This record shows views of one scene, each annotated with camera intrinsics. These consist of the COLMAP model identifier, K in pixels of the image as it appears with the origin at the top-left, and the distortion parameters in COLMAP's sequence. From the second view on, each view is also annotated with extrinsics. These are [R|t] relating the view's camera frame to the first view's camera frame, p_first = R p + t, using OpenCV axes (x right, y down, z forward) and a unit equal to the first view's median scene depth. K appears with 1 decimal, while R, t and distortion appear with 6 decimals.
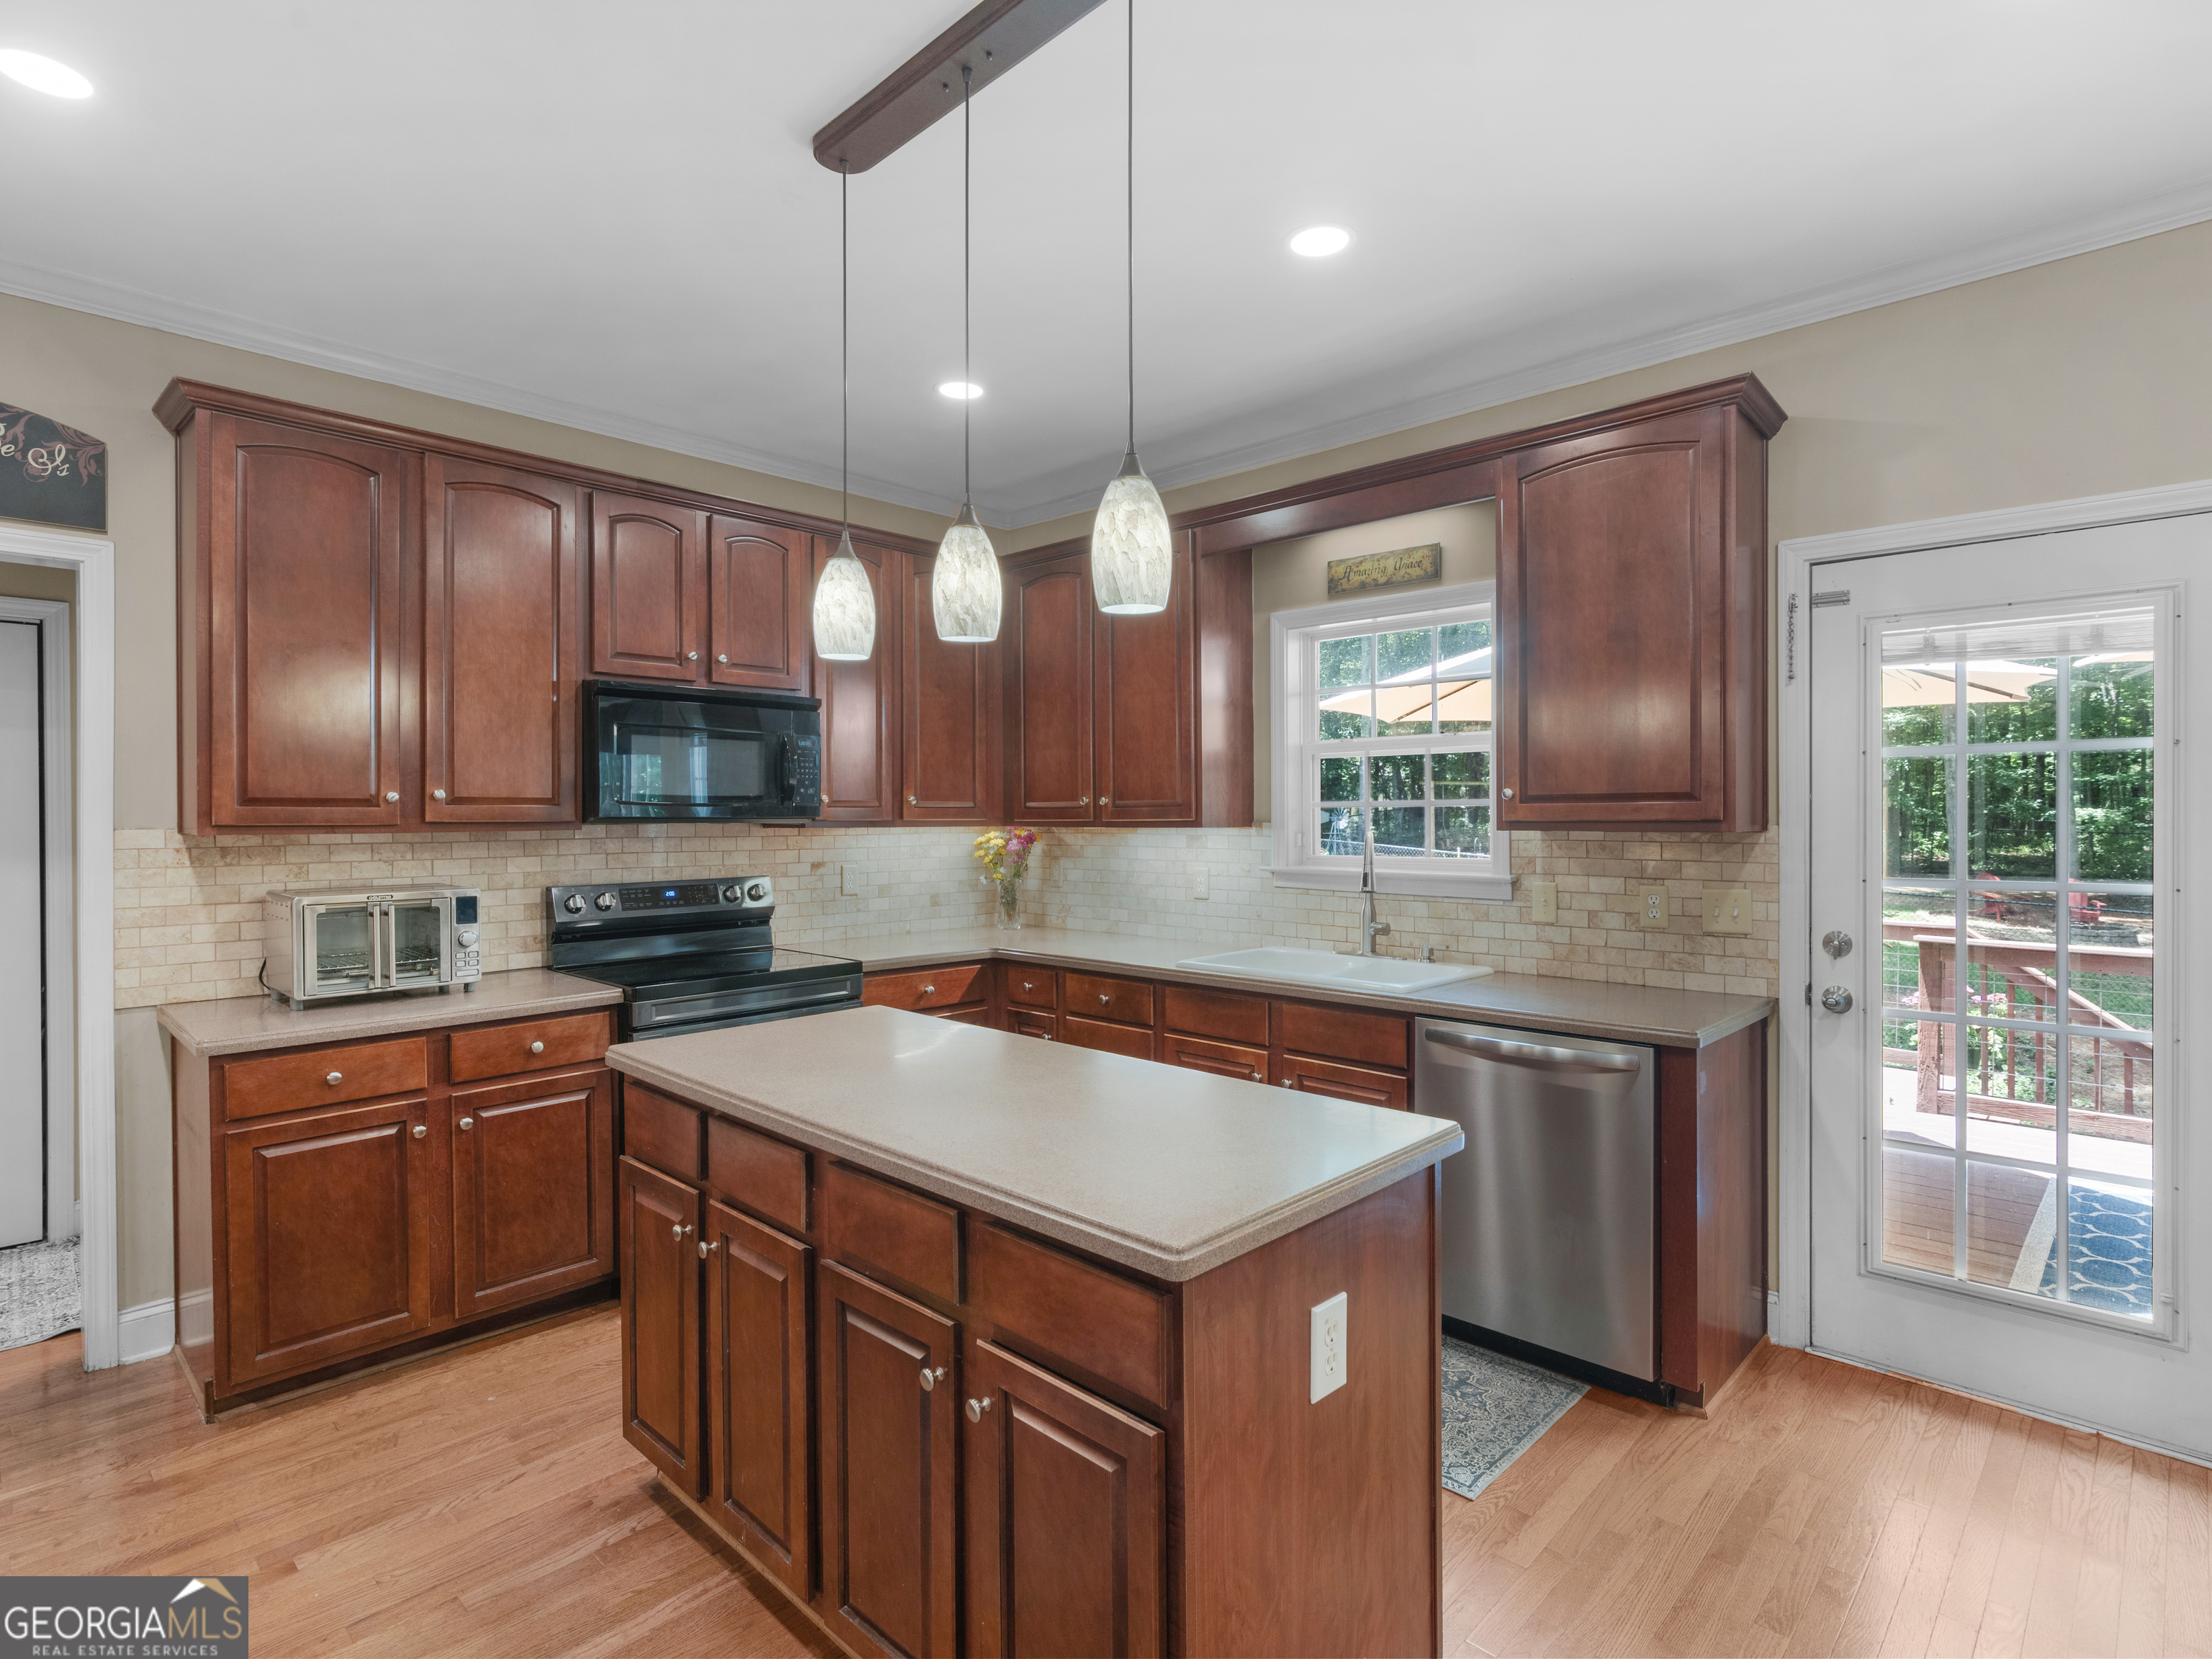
lens RADIAL K [[1145.6, 0, 1104.5], [0, 1145.6, 817.2], [0, 0, 1]] dist [-0.004458, 0.002003]
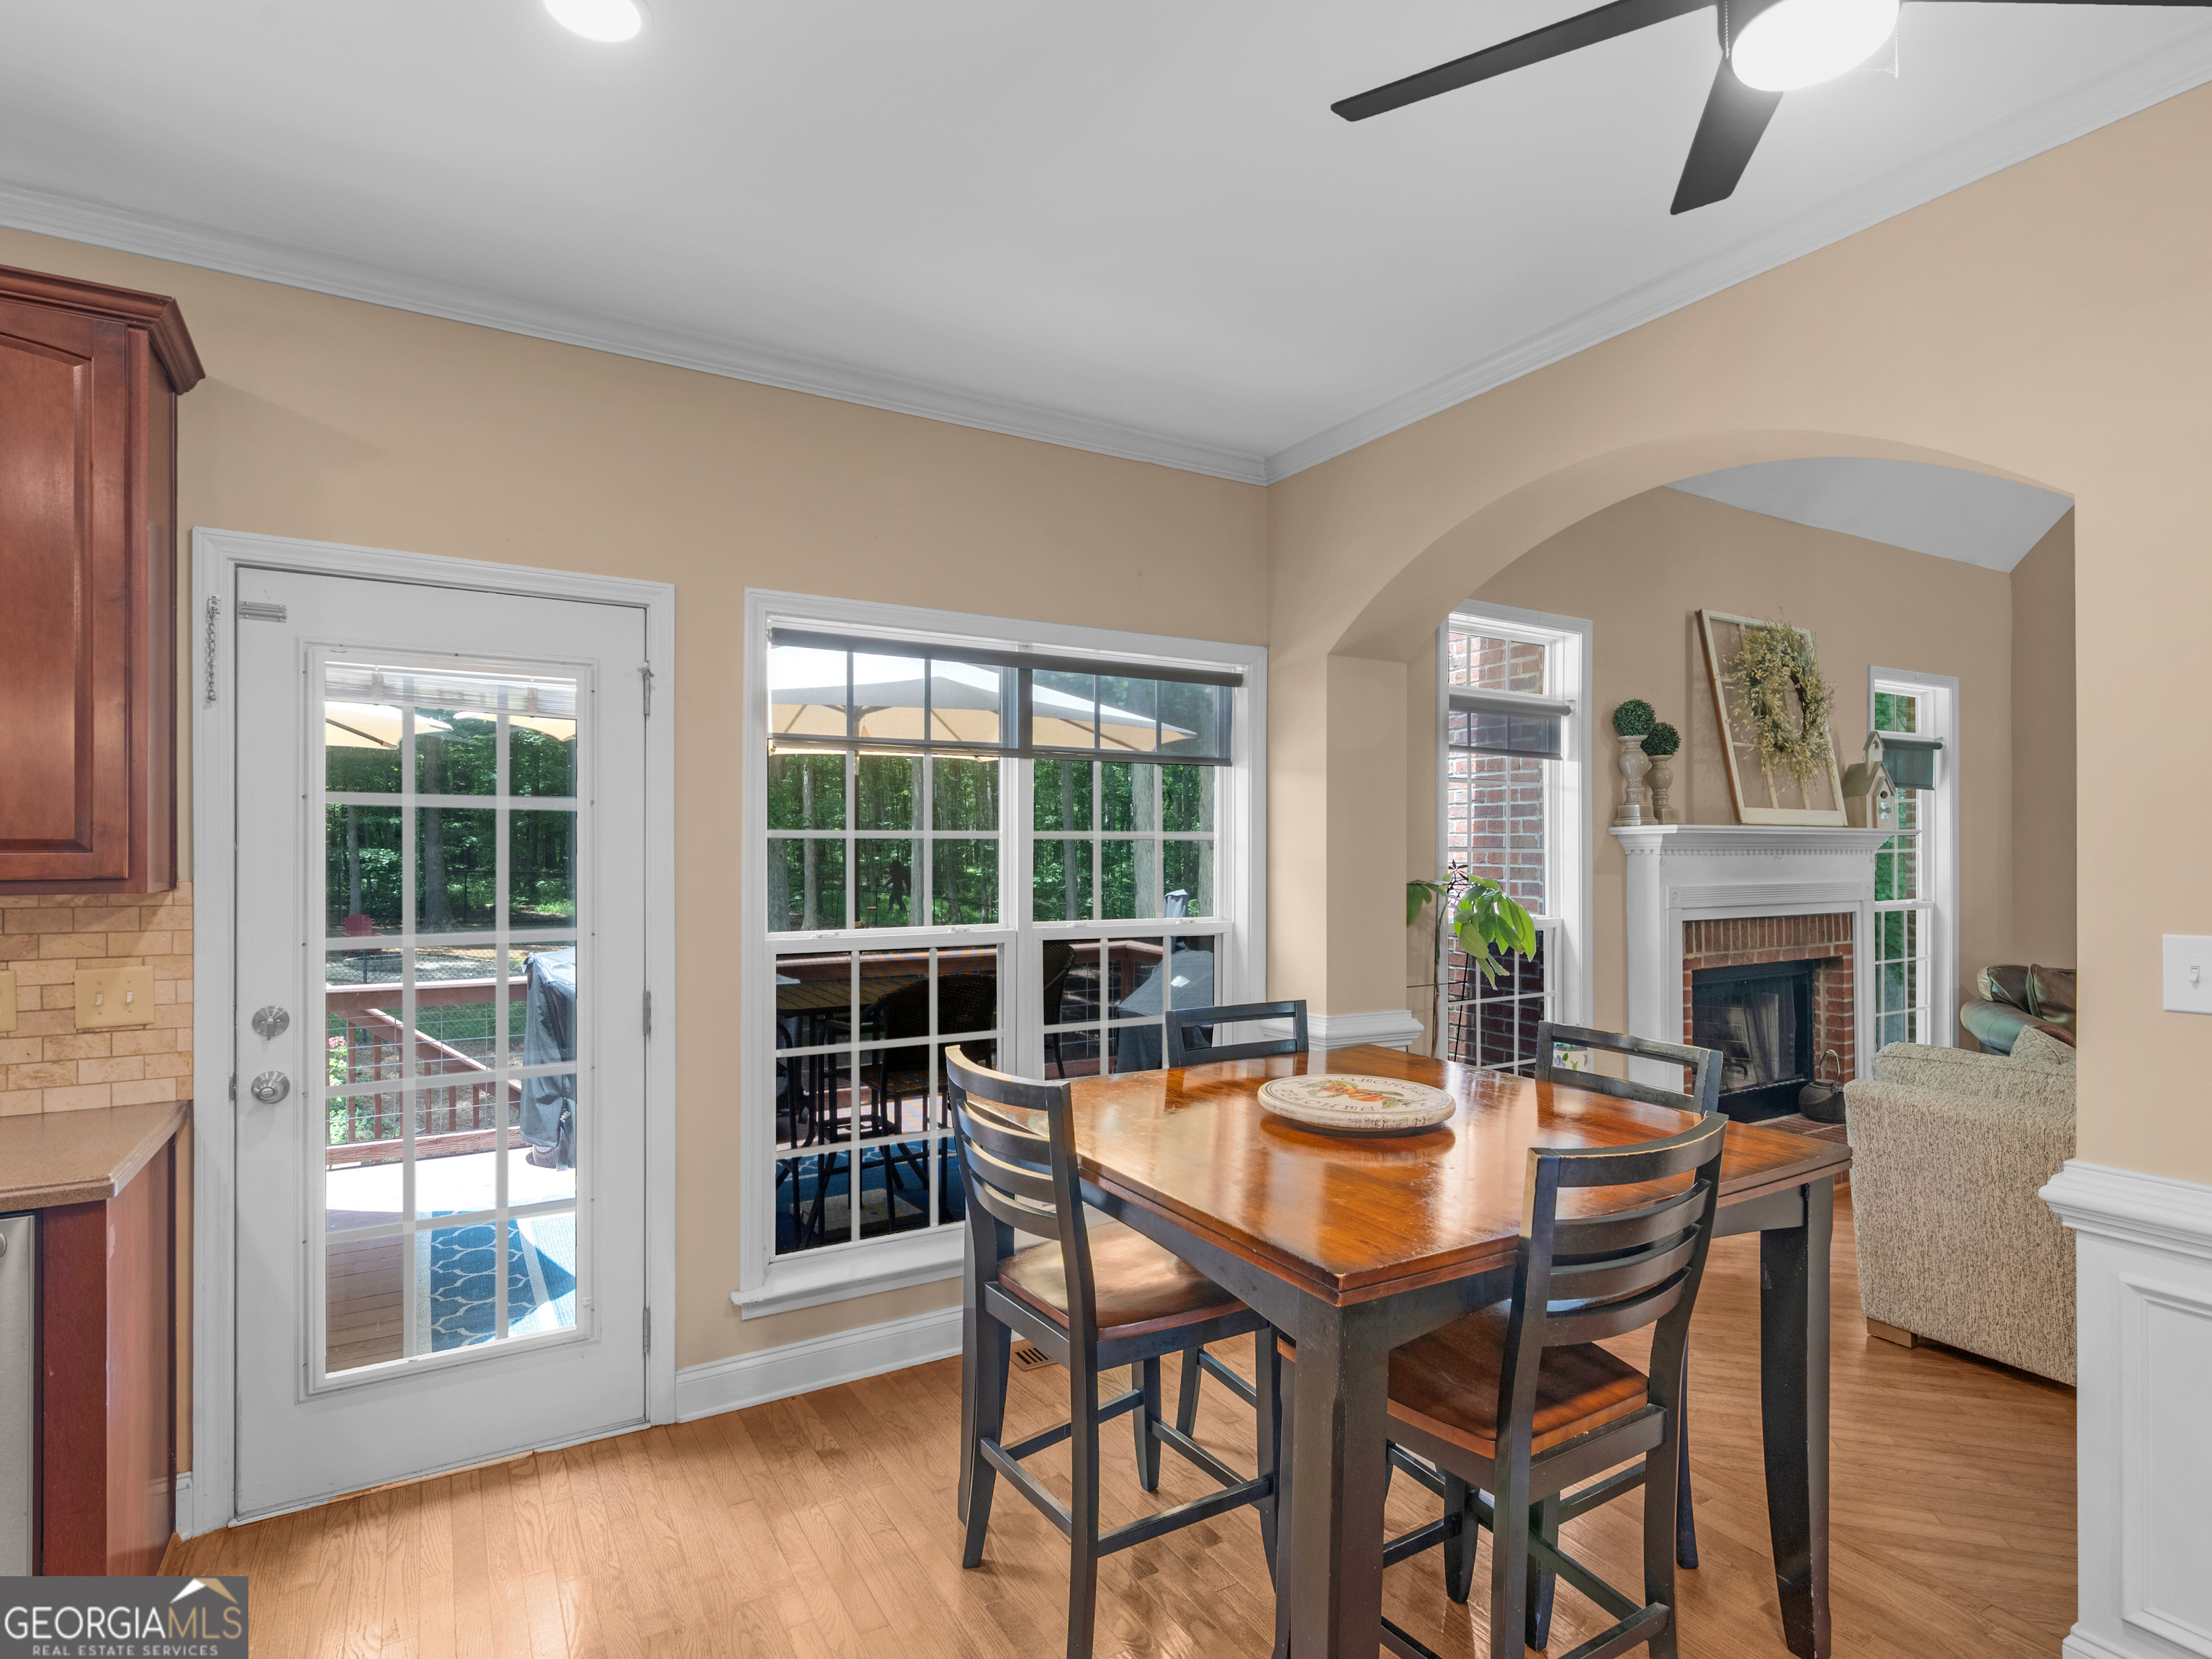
lens RADIAL K [[1145.6, 0, 1160.3], [0, 1145.6, 848.0], [0, 0, 1]] dist [-0.004458, 0.002003]
pose [[0.260014, 0.007796, 0.965573, -0.004783], [0.002288, 0.999960, -0.008689, -0.008150], [-0.965602, 0.004468, 0.259986, 0.141520]]
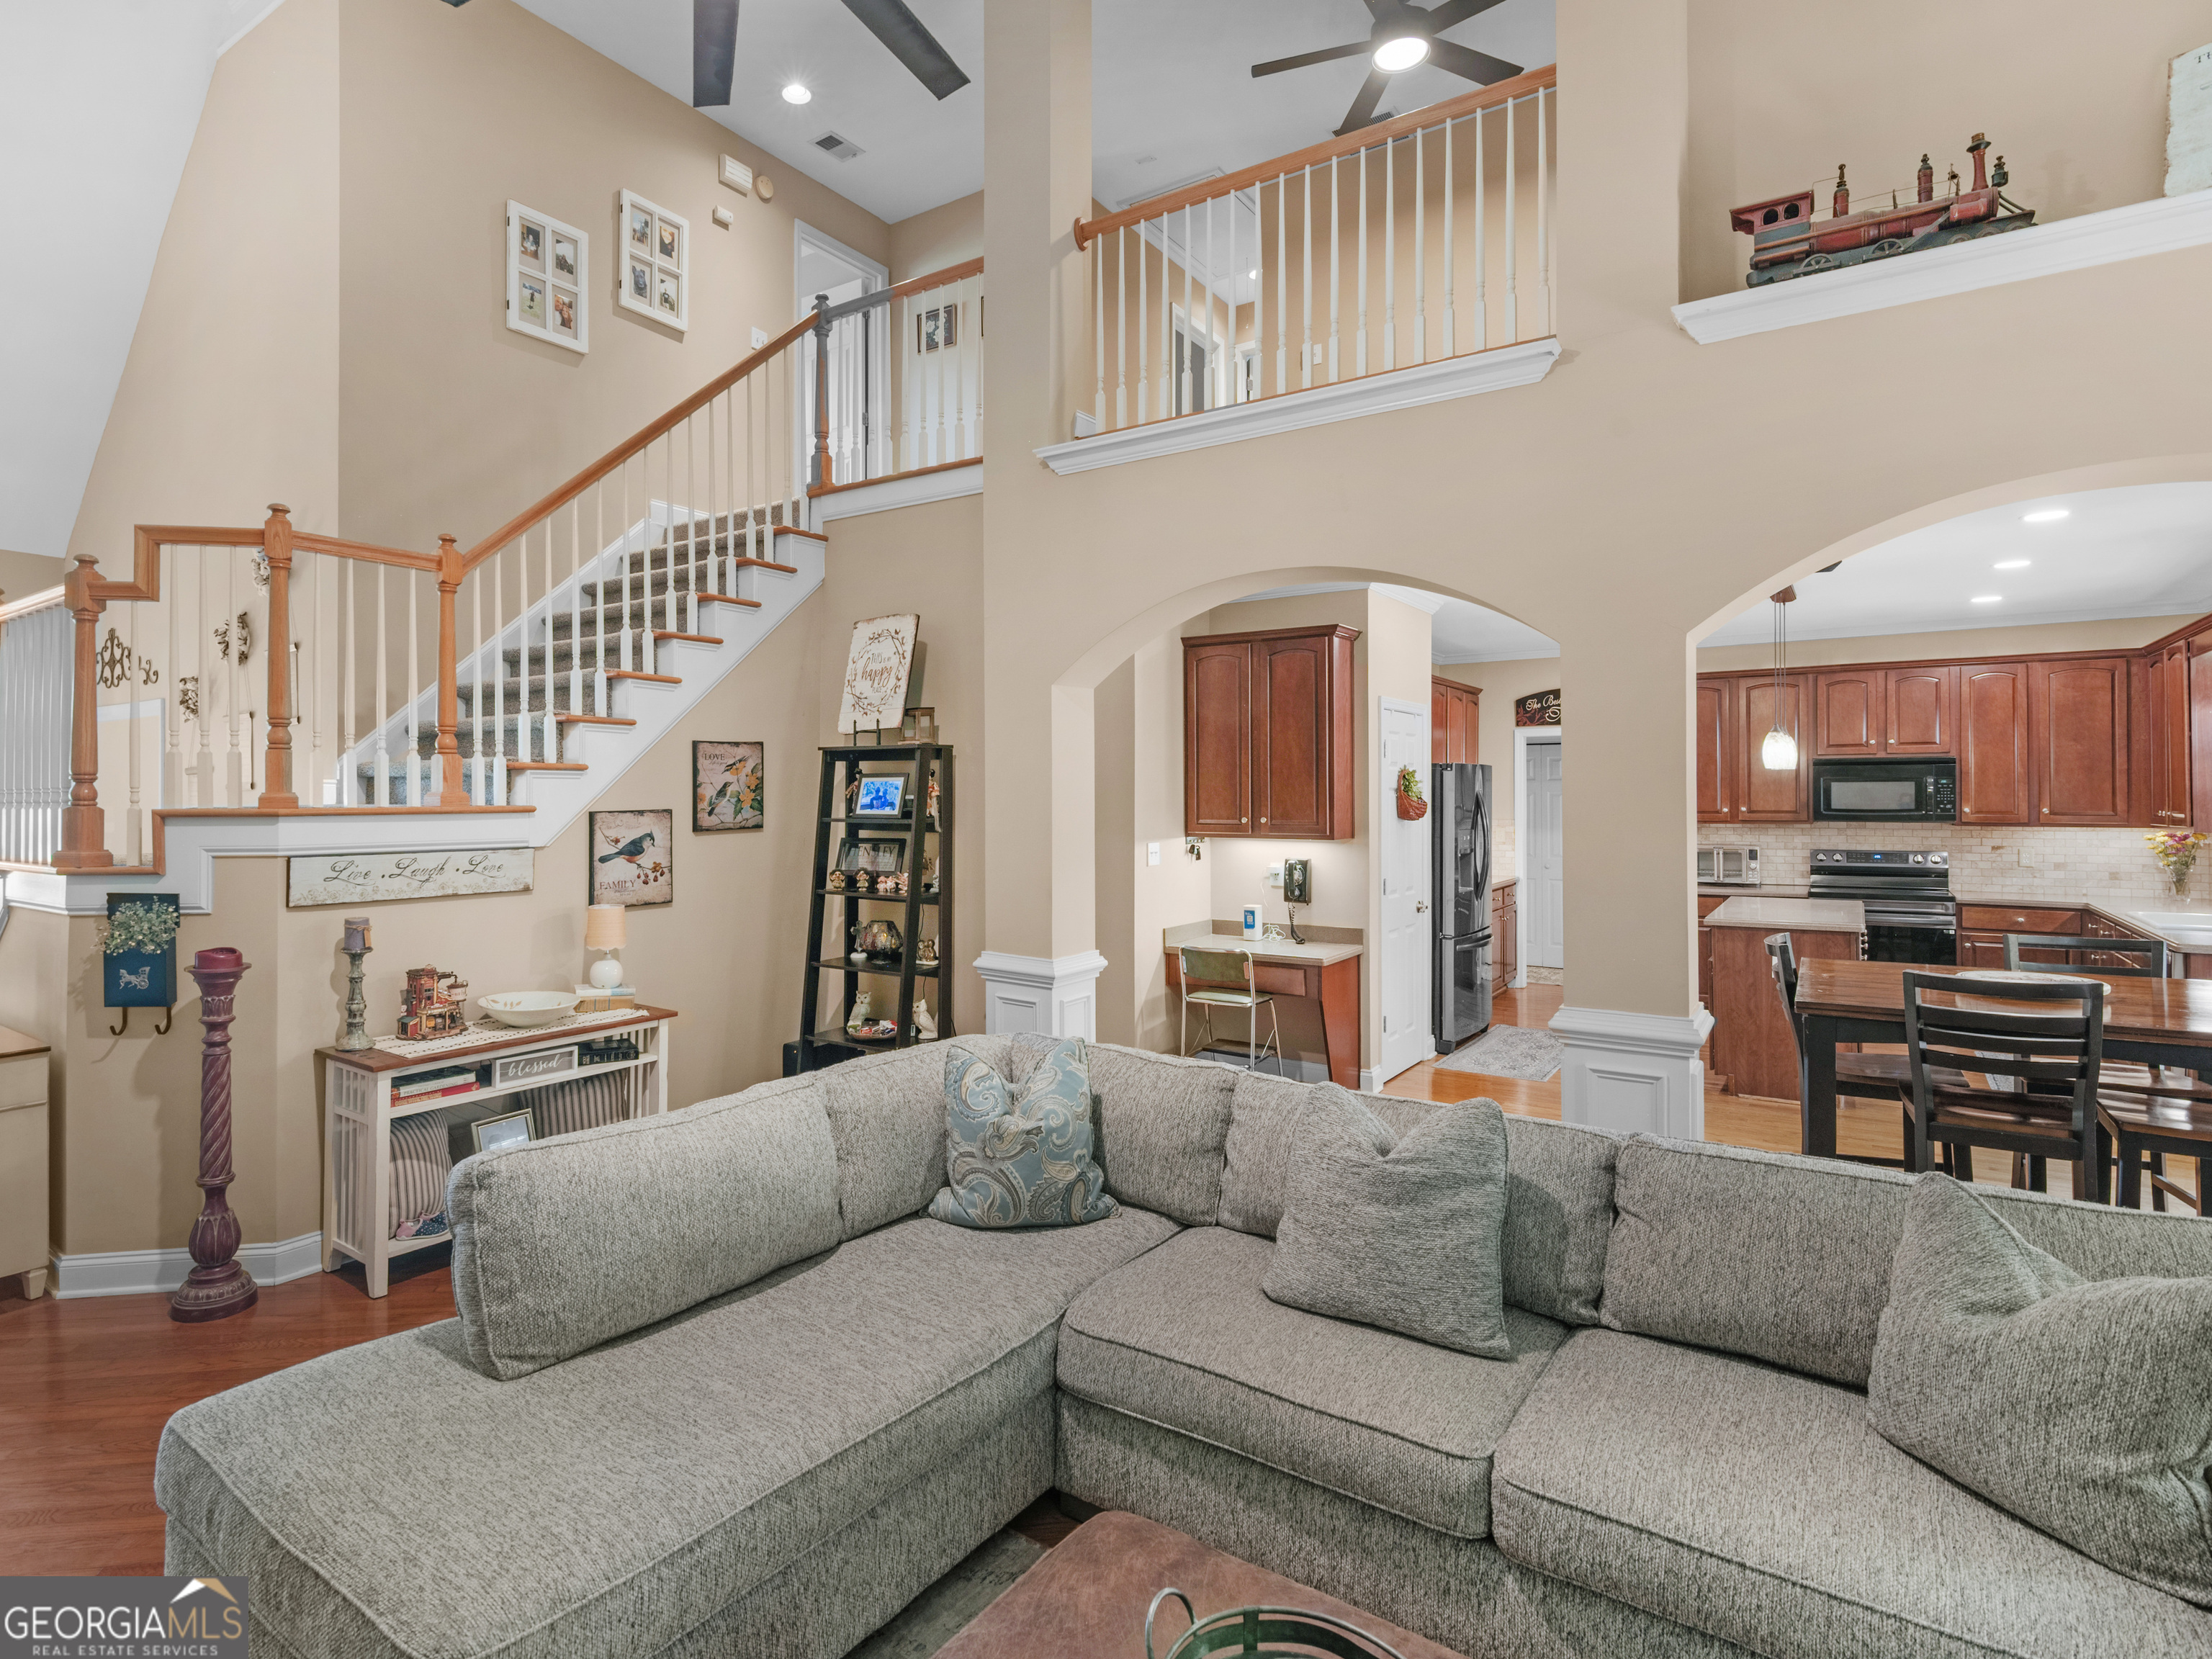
lens RADIAL K [[1145.6, 0, 1041.8], [0, 1145.6, 774.0], [0, 0, 1]] dist [-0.004458, 0.002003]
pose [[0.144204, -0.018118, -0.989382, 1.903458], [0.000060, 0.999833, -0.018301, -0.057234], [0.989548, 0.002579, 0.144181, -1.022851]]
